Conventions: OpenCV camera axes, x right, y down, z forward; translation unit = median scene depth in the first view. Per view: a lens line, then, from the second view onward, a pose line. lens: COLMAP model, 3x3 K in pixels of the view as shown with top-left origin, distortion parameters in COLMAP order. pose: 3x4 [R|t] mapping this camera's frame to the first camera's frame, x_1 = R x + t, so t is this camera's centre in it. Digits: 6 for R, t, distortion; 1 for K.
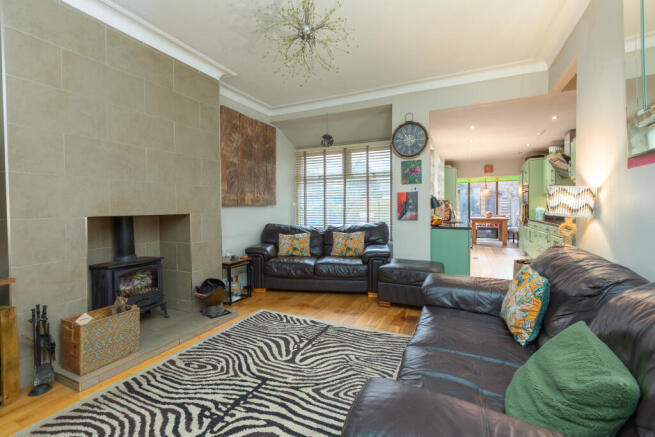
lens RADIAL K [[306.8, 0, 313.3], [0, 306.8, 209.5], [0, 0, 1]] dist [0.001968, -0.000375]
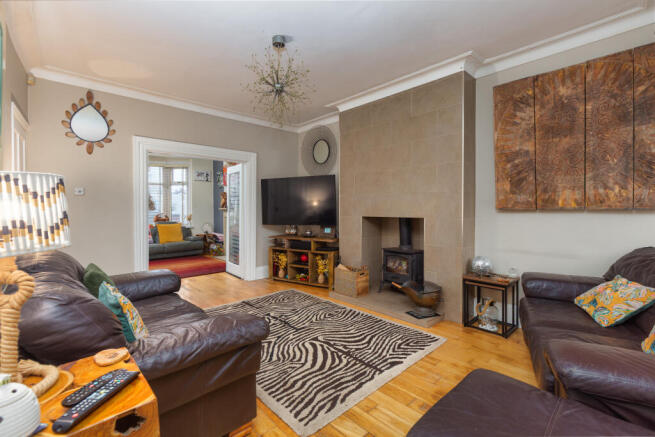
lens RADIAL K [[306.8, 0, 334.8], [0, 306.8, 209.5], [0, 0, 1]] dist [0.001968, -0.000375]
pose [[-0.355111, 0.010343, -0.934767, 0.903057], [-0.002179, 0.999927, 0.011892, -0.034059], [0.934822, 0.006260, -0.355063, 1.311081]]
